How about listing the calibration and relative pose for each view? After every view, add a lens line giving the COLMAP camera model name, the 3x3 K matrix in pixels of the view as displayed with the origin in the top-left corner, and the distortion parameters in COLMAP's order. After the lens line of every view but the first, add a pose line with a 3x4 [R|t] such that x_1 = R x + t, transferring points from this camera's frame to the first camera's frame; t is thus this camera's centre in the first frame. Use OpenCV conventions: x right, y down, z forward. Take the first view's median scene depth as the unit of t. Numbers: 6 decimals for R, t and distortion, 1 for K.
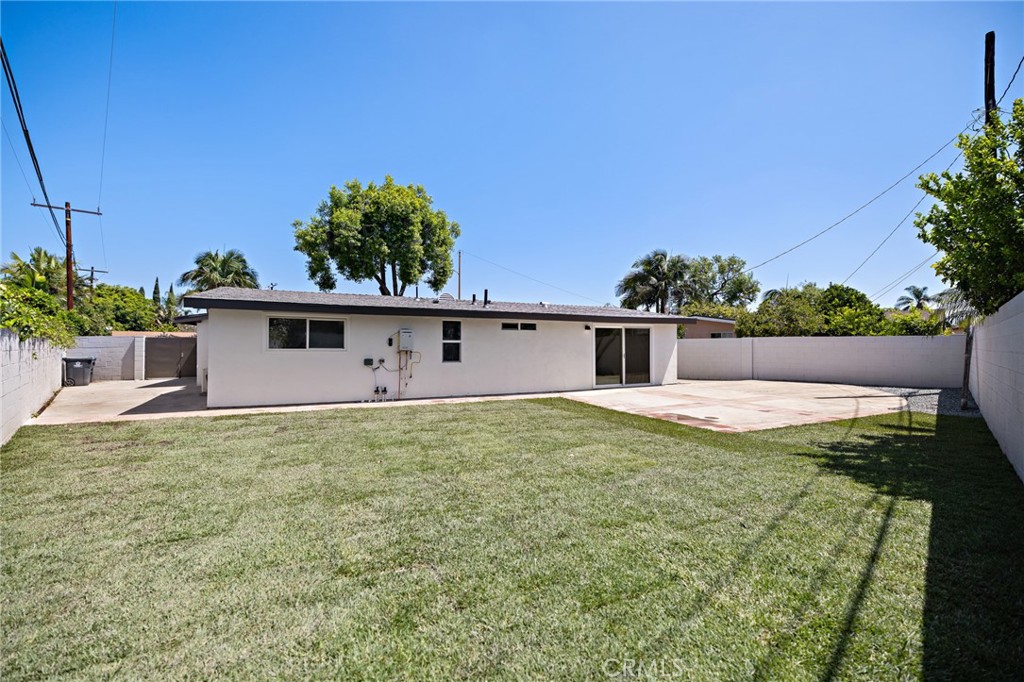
lens RADIAL K [[433.0, 0, 512.0], [0, 433.0, 341.0], [0, 0, 1]] dist [0.001393, 0.000532]
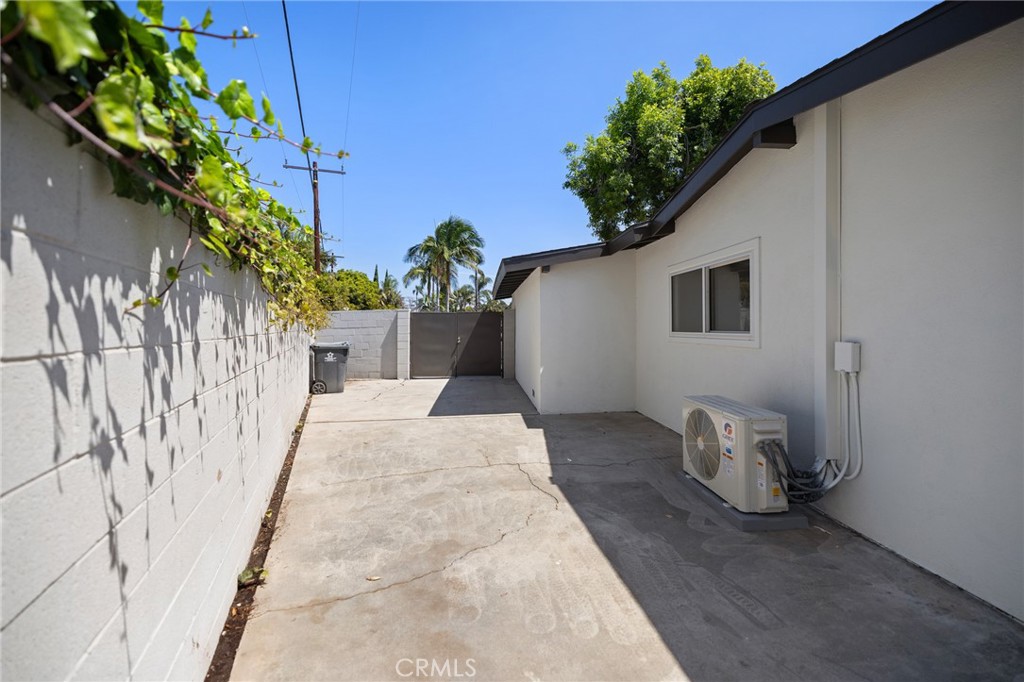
lens RADIAL K [[433.0, 0, 512.0], [0, 433.0, 341.0], [0, 0, 1]] dist [0.001393, 0.000532]
pose [[0.930288, 0.017938, -0.366391, -0.458500], [-0.001501, 0.998982, 0.045096, 0.004835], [0.366826, -0.041402, 0.929368, 0.449860]]
